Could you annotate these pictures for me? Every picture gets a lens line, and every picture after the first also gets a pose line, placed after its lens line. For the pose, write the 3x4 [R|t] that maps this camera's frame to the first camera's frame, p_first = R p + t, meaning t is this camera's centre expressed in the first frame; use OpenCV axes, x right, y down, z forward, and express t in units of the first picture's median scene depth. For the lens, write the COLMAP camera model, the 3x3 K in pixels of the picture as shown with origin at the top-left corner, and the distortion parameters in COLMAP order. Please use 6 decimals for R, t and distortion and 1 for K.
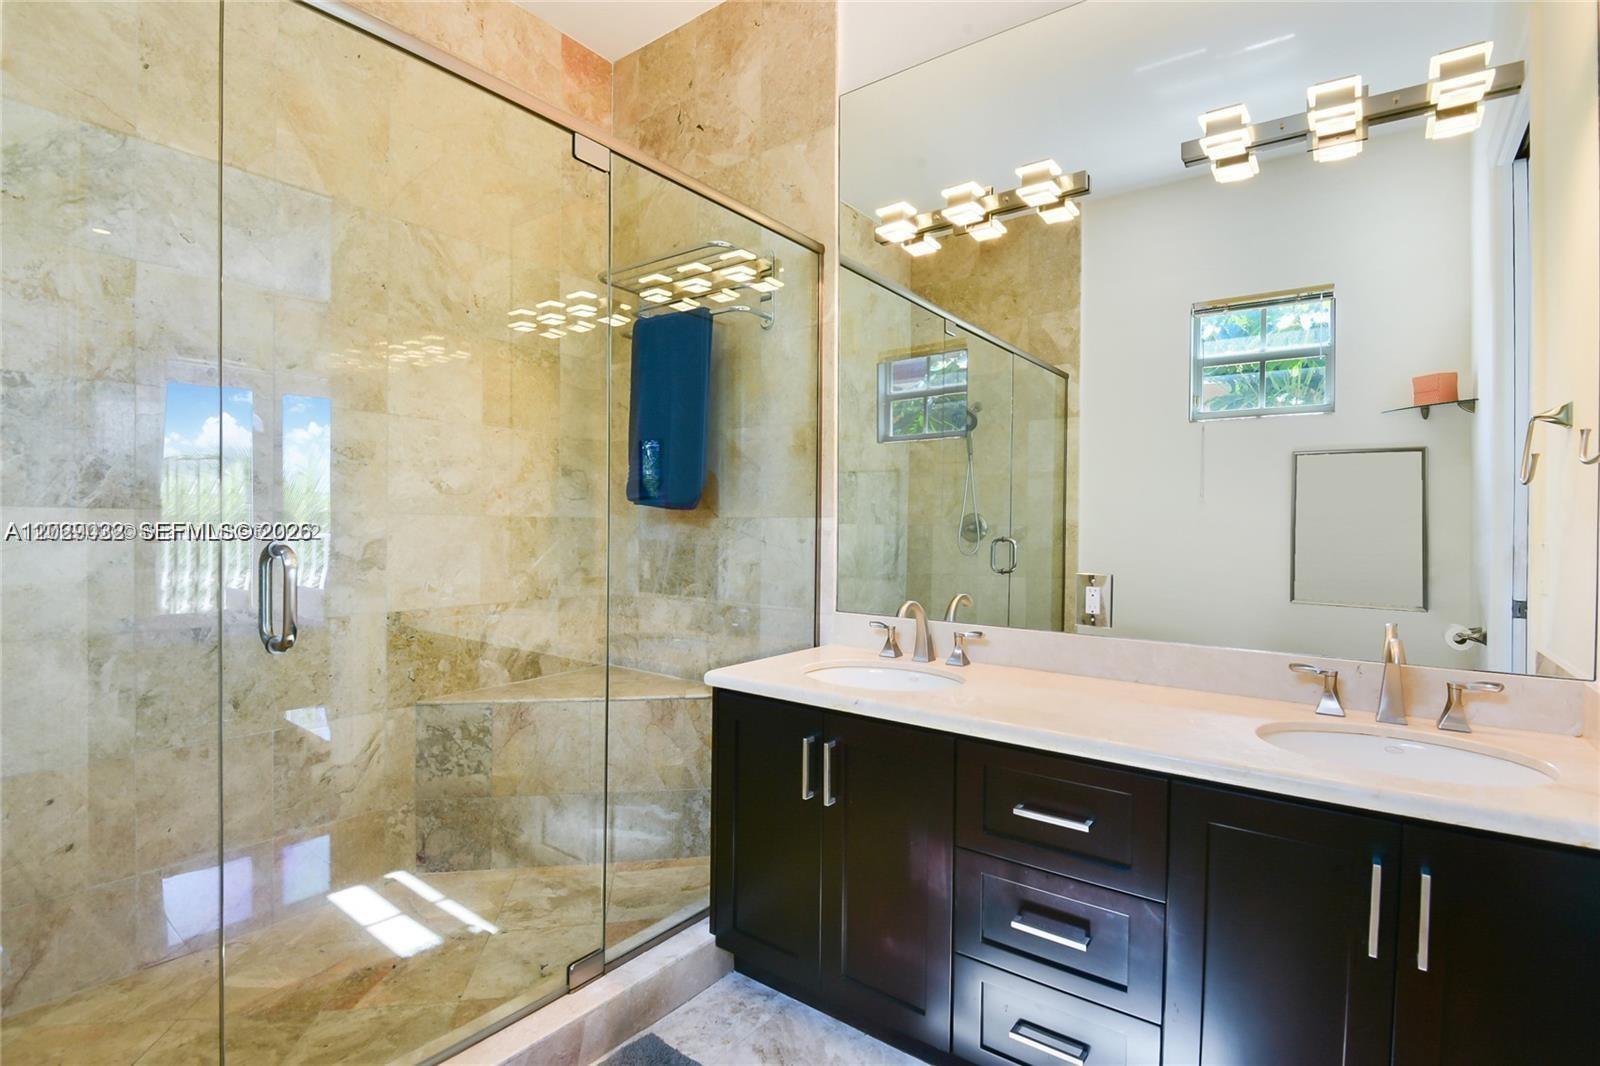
lens RADIAL K [[753.0, 0, 805.2], [0, 753.0, 532.3], [0, 0, 1]] dist [-0.006026, -0.014070]
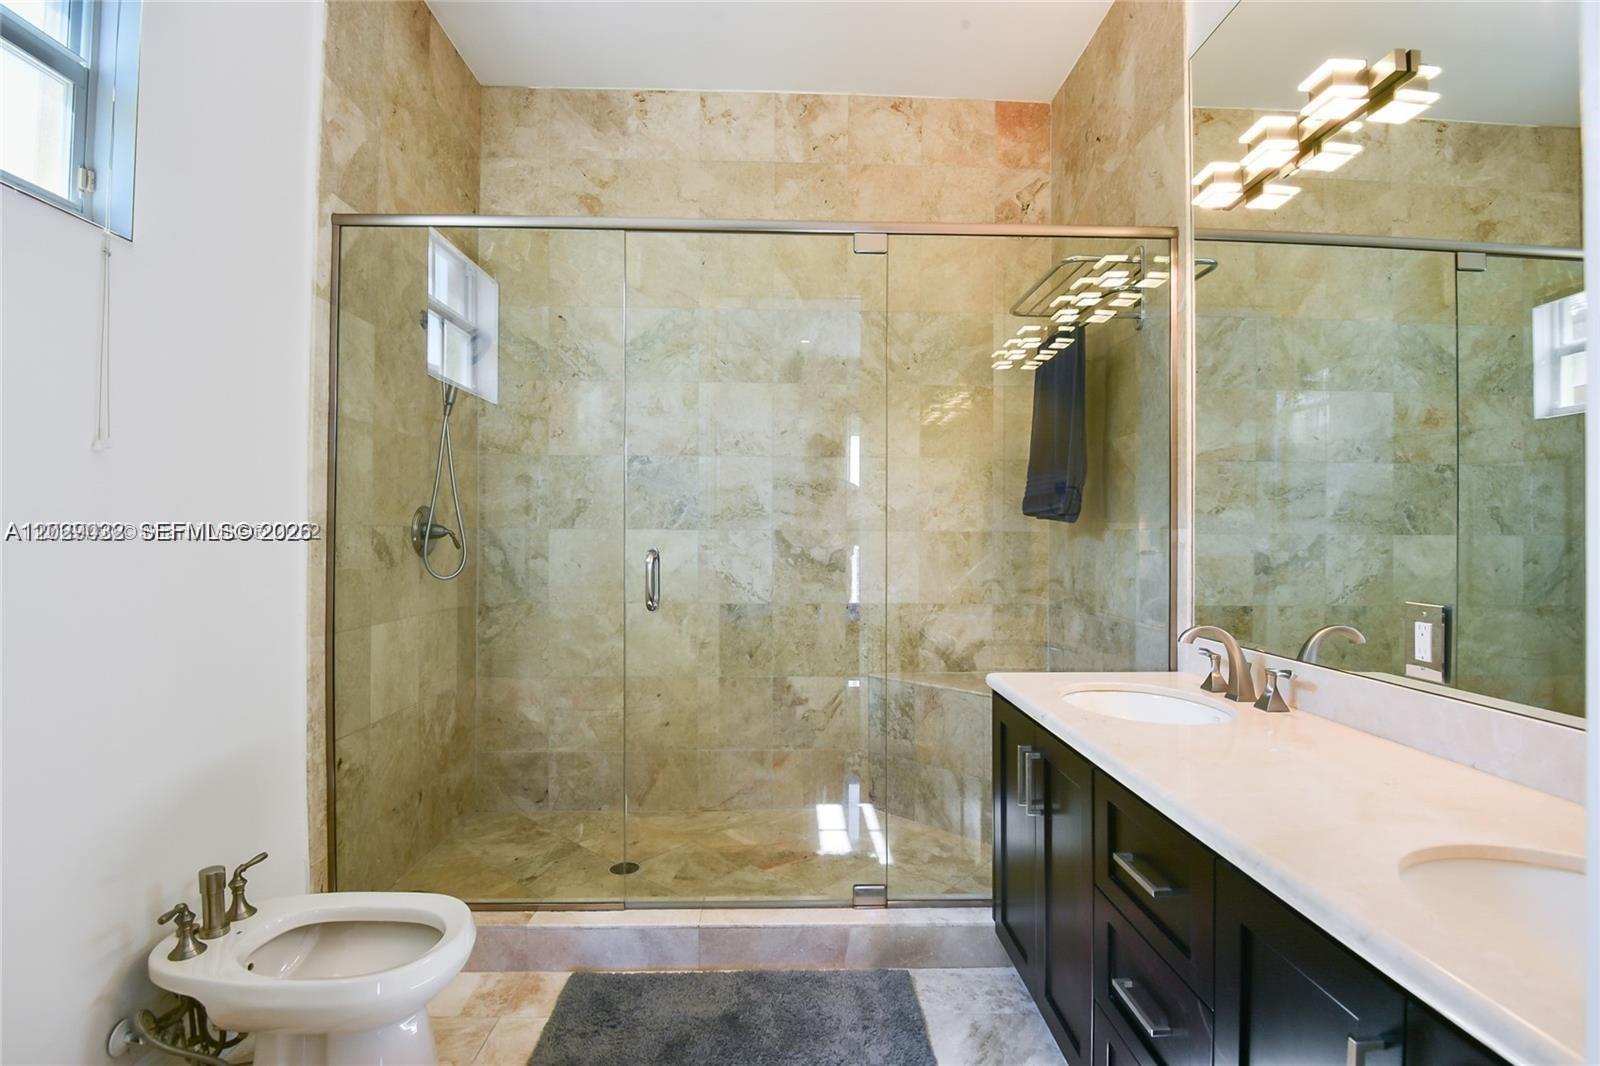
lens RADIAL K [[749.1, 0, 800.0], [0, 749.1, 533.0], [0, 0, 1]] dist [0.032307, -0.069647]
pose [[0.626947, -0.010517, -0.778991, 0.436363], [-0.004654, 0.999840, -0.017244, 0.003105], [0.779048, 0.014436, 0.626798, 0.085668]]
